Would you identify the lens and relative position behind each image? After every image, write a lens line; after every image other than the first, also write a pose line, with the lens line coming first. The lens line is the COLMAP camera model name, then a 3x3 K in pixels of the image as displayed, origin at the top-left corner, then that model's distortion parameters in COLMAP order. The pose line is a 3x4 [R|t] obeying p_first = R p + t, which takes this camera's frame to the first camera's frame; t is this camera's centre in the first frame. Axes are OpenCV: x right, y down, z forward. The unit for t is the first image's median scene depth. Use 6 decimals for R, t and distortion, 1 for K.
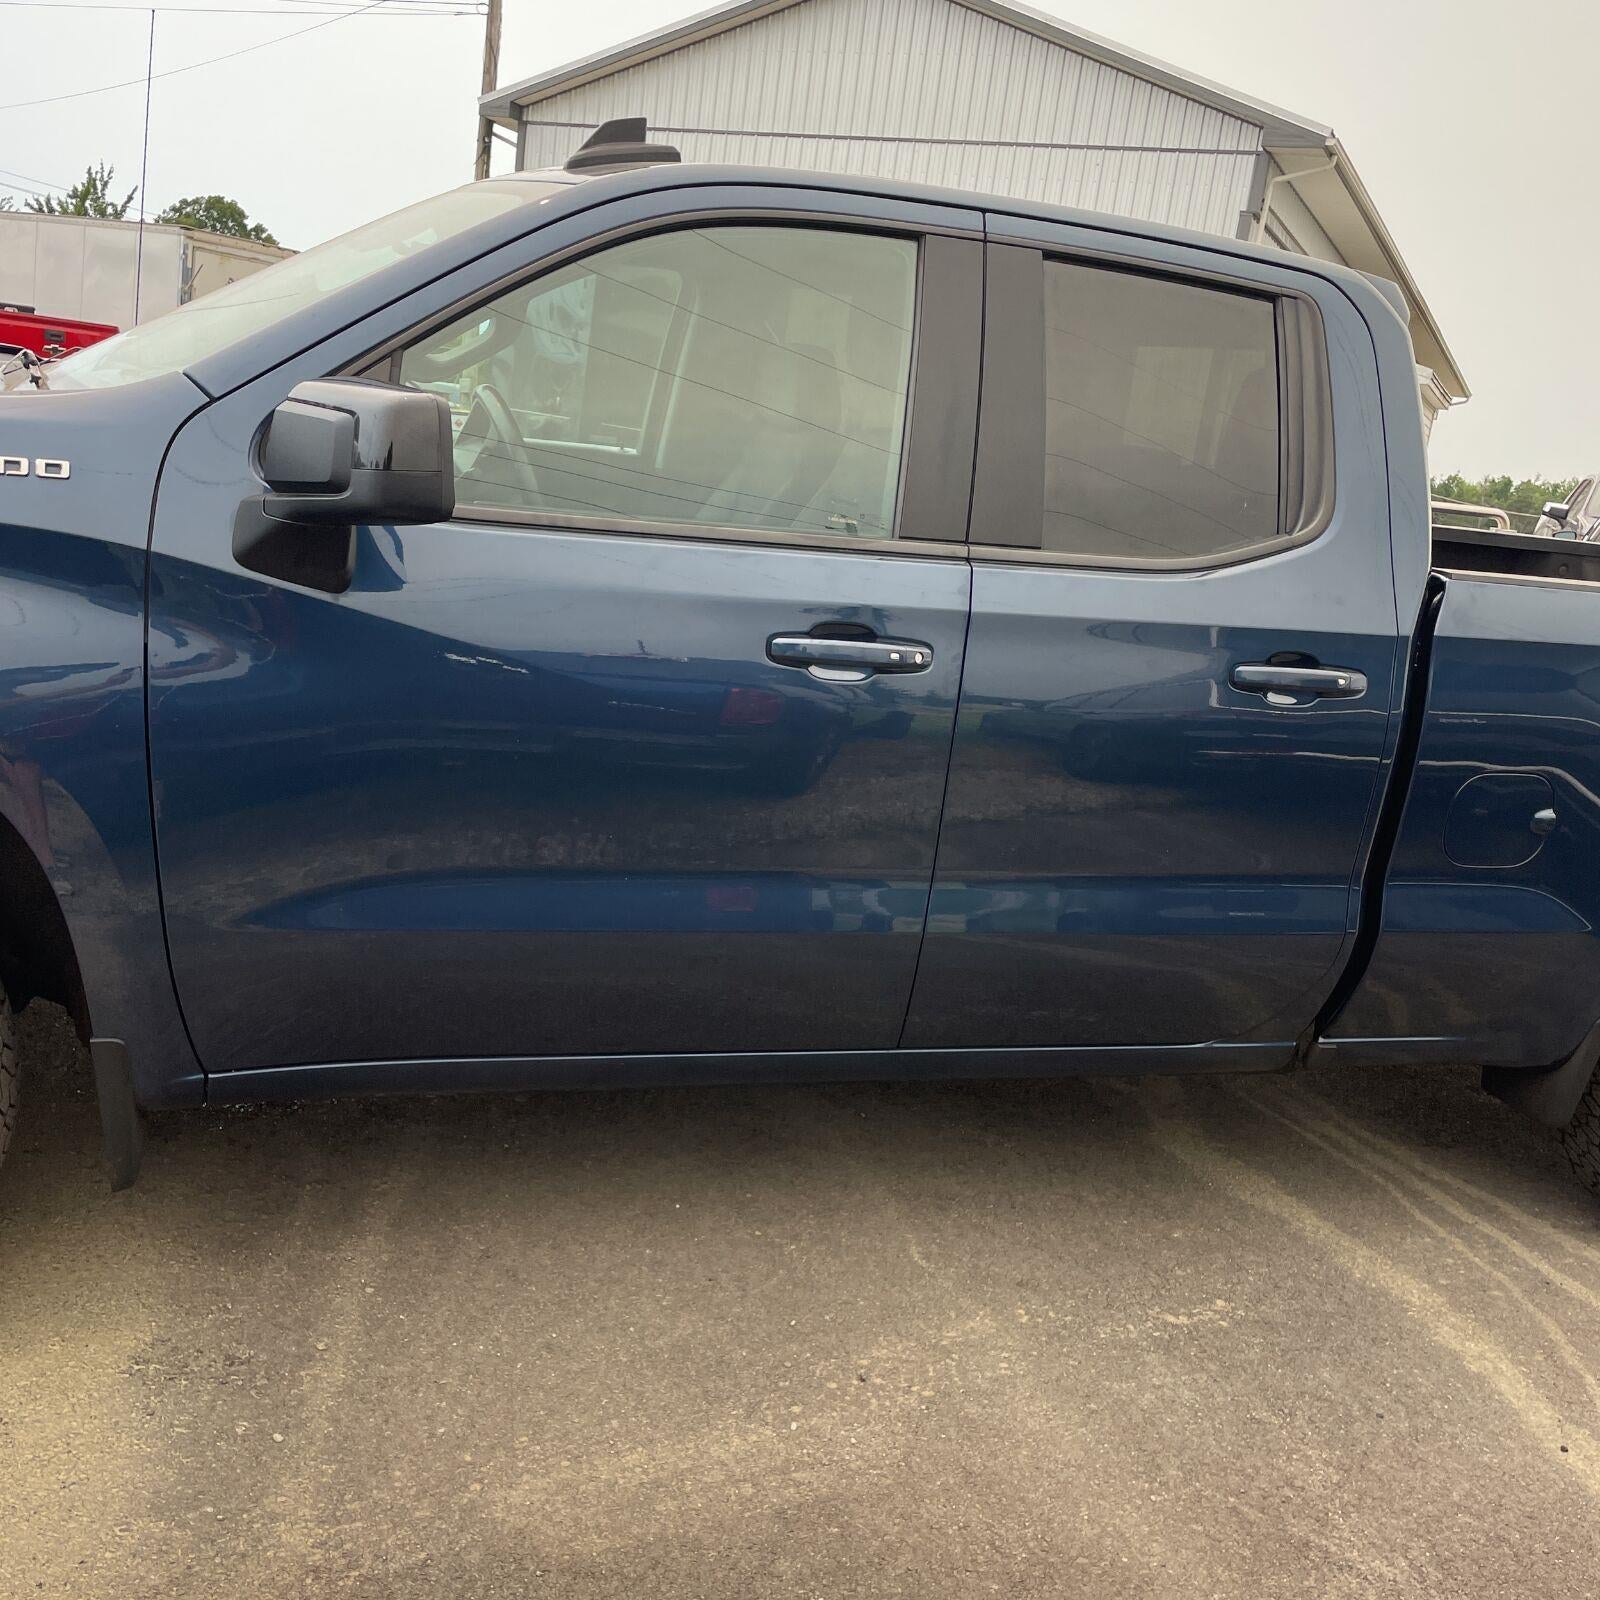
lens RADIAL K [[1598.4, 0, 794.3], [0, 1598.4, 796.4], [0, 0, 1]] dist [0.084853, -0.112537]
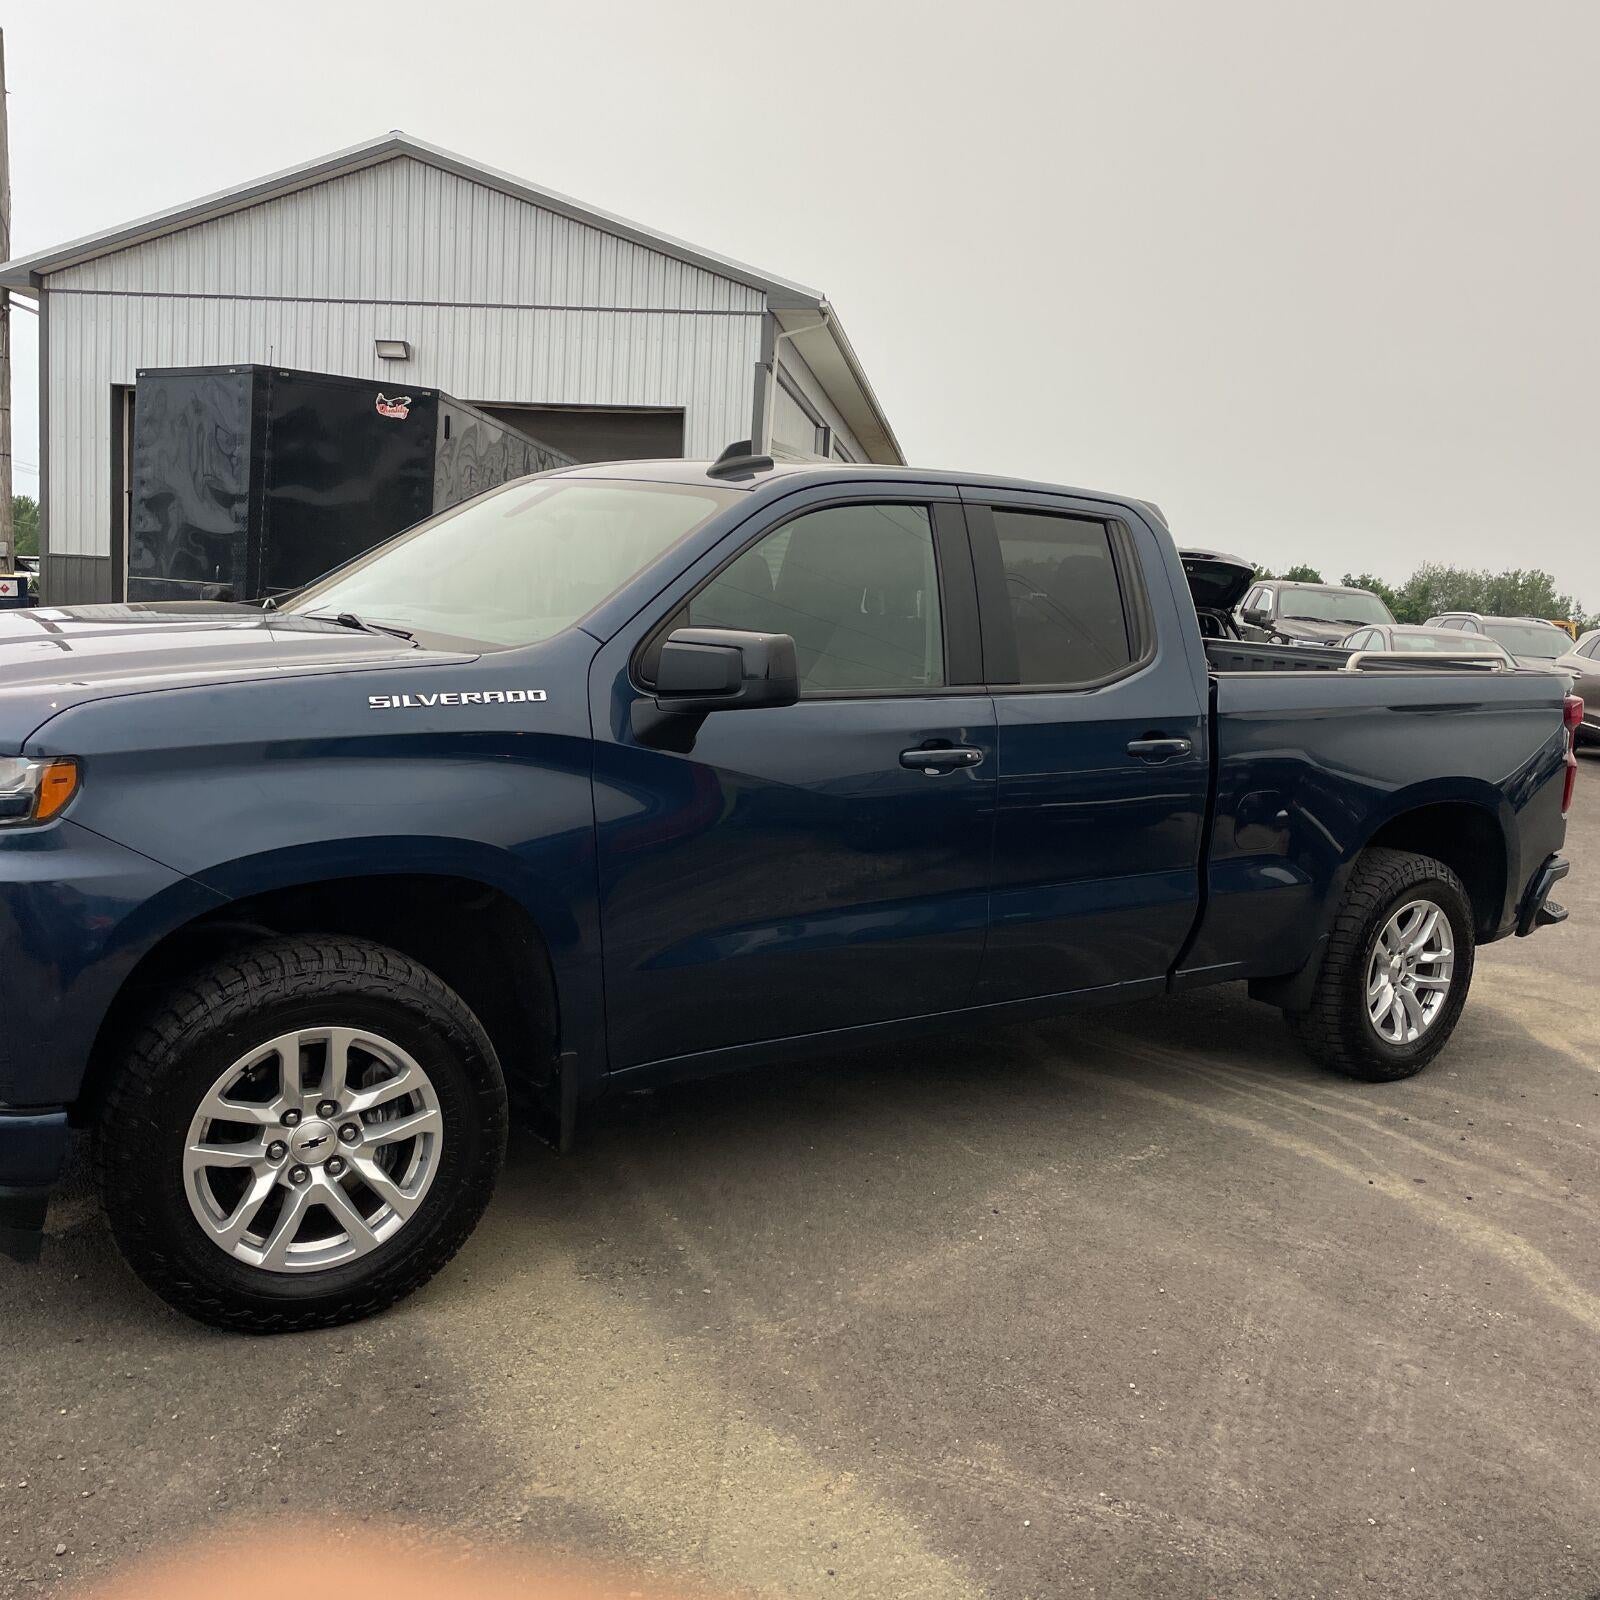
lens RADIAL K [[1598.3, 0, 776.0], [0, 1598.3, 767.1], [0, 0, 1]] dist [0.101003, -0.146857]
pose [[0.949787, -0.106921, 0.294062, -0.479371], [0.131910, 0.989032, -0.066442, 0.005317], [-0.283733, 0.101896, 0.953474, -0.404063]]
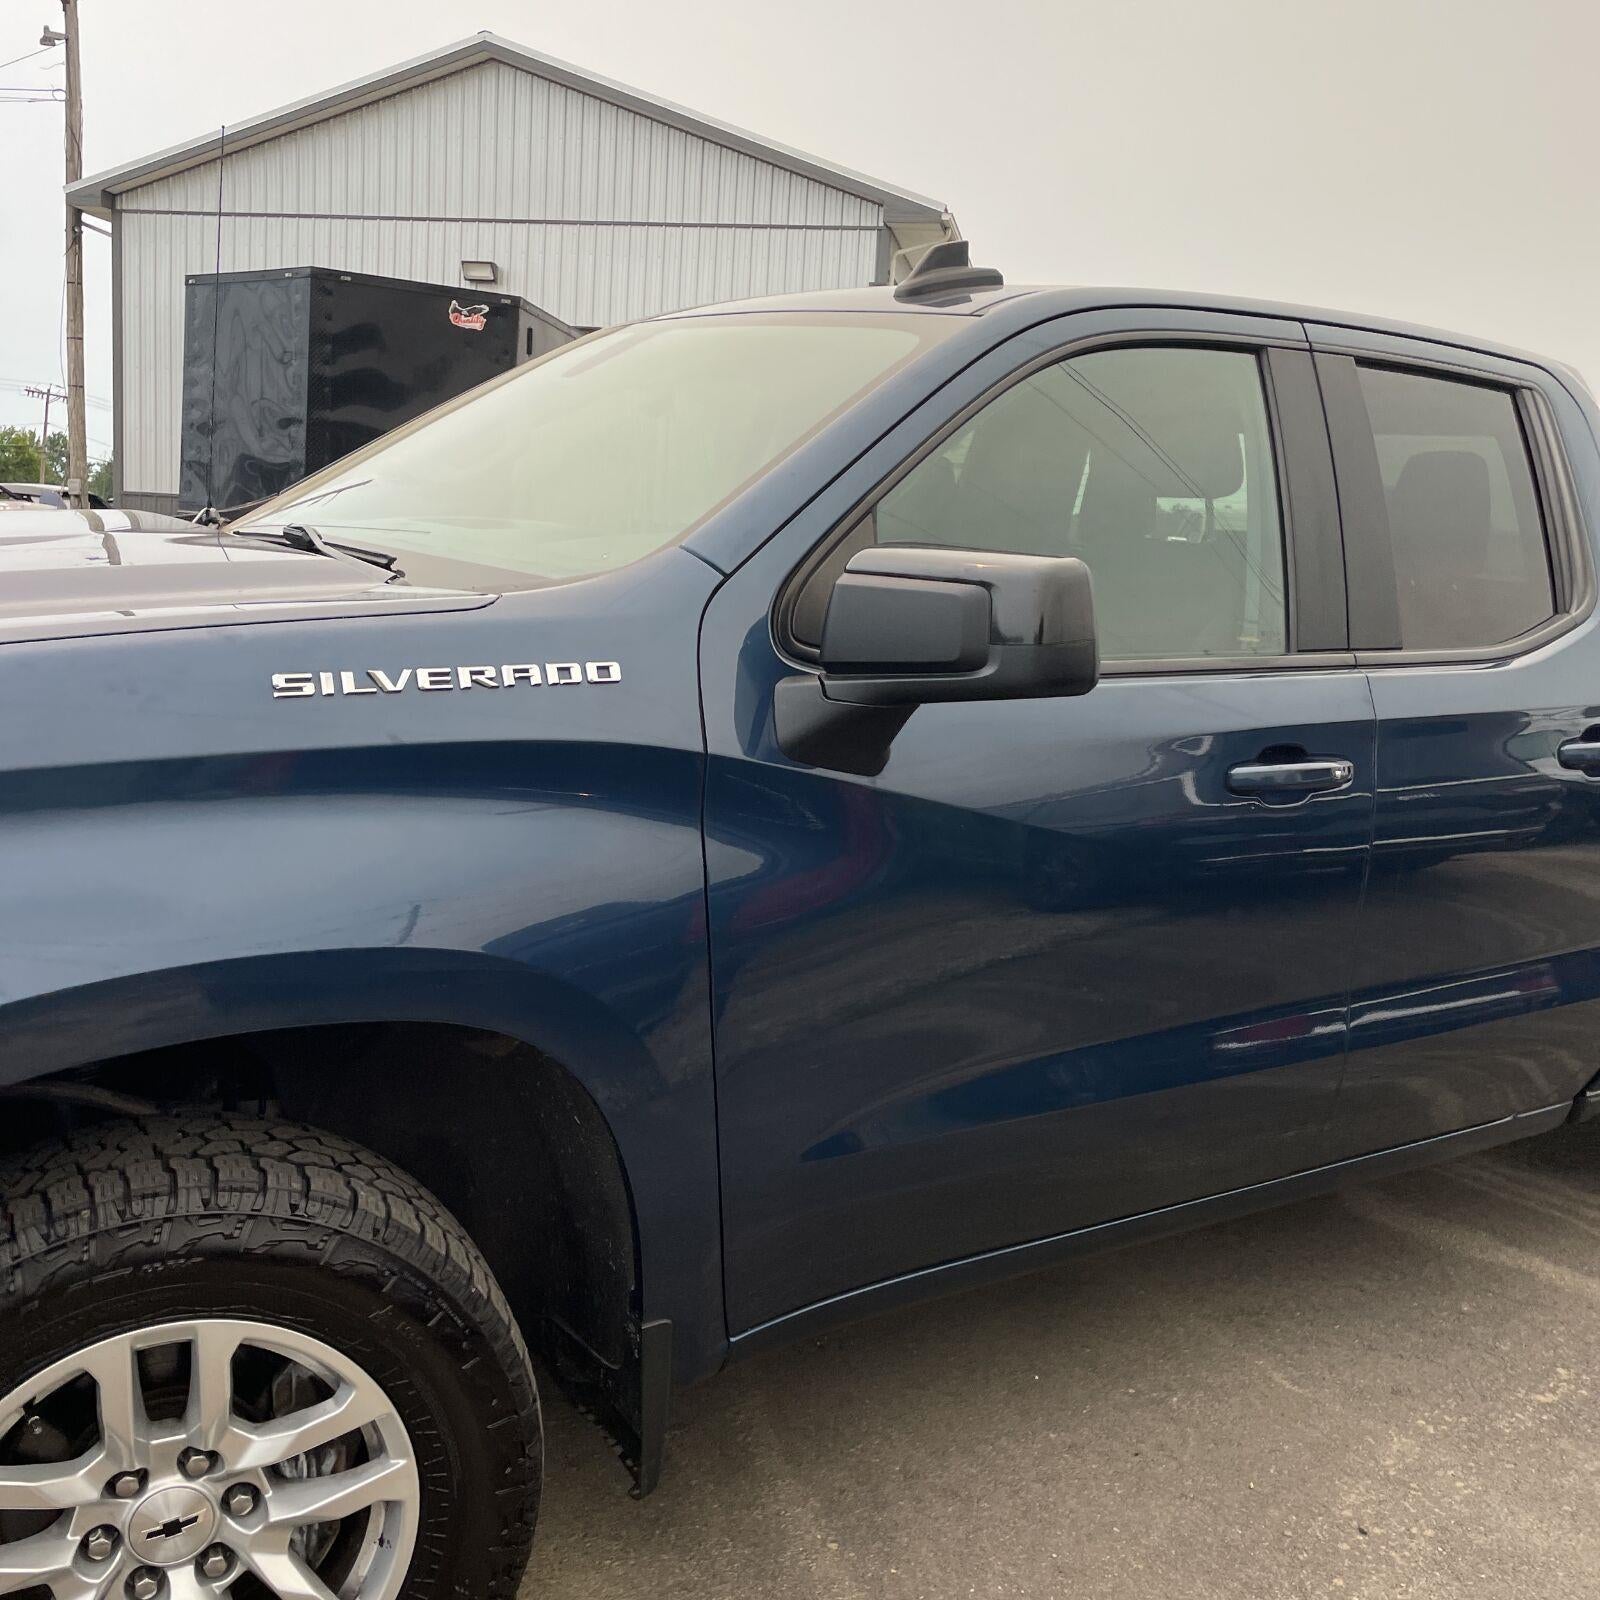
lens RADIAL K [[1598.3, 0, 776.0], [0, 1598.3, 767.1], [0, 0, 1]] dist [0.101003, -0.146857]
pose [[0.966404, -0.103729, 0.235167, -0.388093], [0.116779, 0.992260, -0.042223, -0.070336], [-0.228967, 0.068267, 0.971037, 0.099204]]
